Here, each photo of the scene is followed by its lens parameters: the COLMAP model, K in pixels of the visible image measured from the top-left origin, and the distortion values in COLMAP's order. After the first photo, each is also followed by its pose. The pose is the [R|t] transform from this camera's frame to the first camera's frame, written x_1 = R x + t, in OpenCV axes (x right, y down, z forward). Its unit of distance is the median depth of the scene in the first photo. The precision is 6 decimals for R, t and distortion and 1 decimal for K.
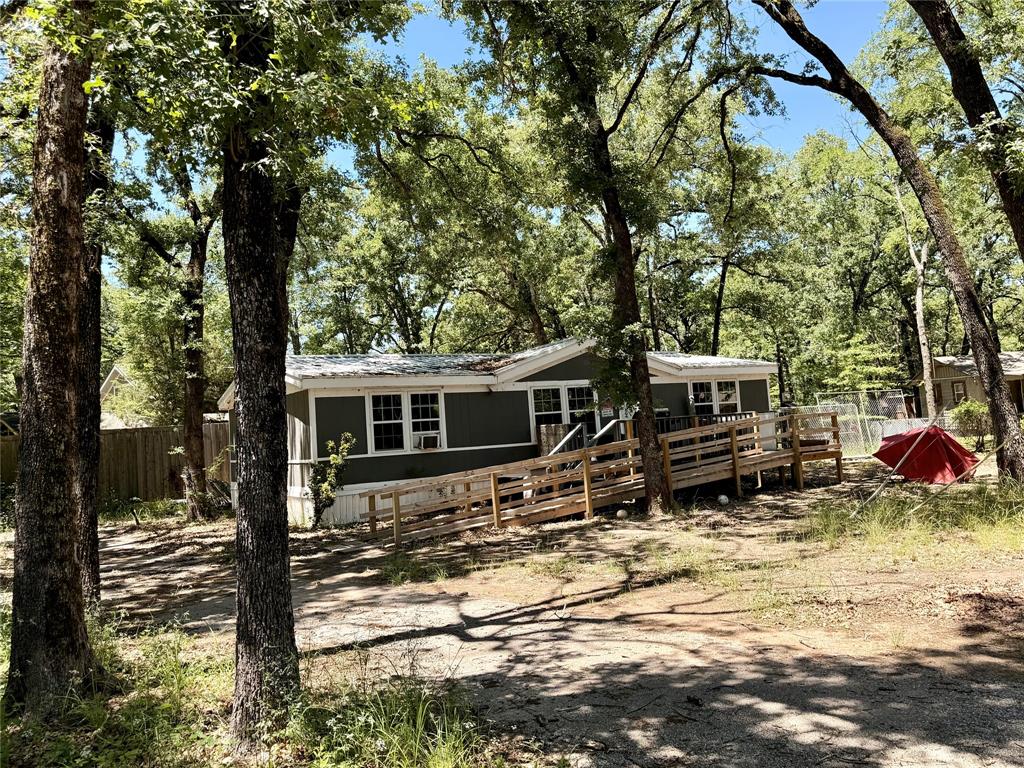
lens RADIAL K [[809.4, 0, 519.7], [0, 809.4, 384.5], [0, 0, 1]] dist [0.060603, -0.092652]
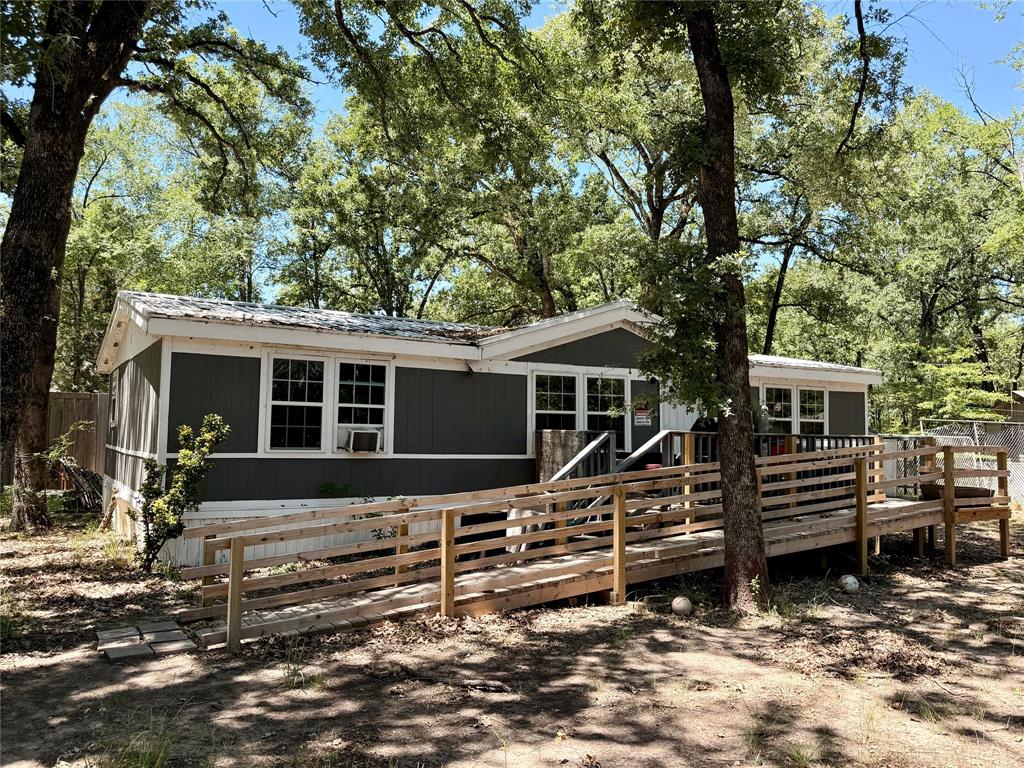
lens RADIAL K [[809.4, 0, 517.1], [0, 809.4, 392.0], [0, 0, 1]] dist [0.060603, -0.092652]
pose [[0.996606, 0.082018, -0.007012, 0.006794], [-0.082009, 0.996630, 0.001572, 0.020195], [0.007118, -0.000991, 0.999974, 0.341560]]
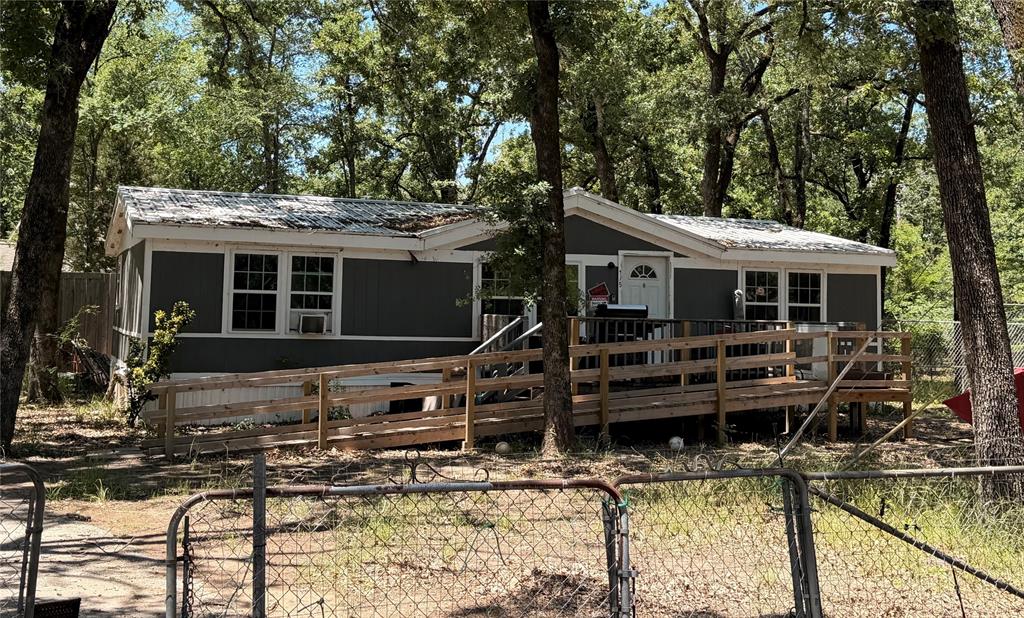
lens RADIAL K [[1254.4, 0, 528.3], [0, 1254.4, 258.2], [0, 0, 1]] dist [0.102374, 0.000000]
pose [[0.981115, 0.078665, -0.176709, 0.246434], [-0.076046, 0.996871, 0.021557, -0.024082], [0.177852, -0.007711, 0.984027, -0.062545]]
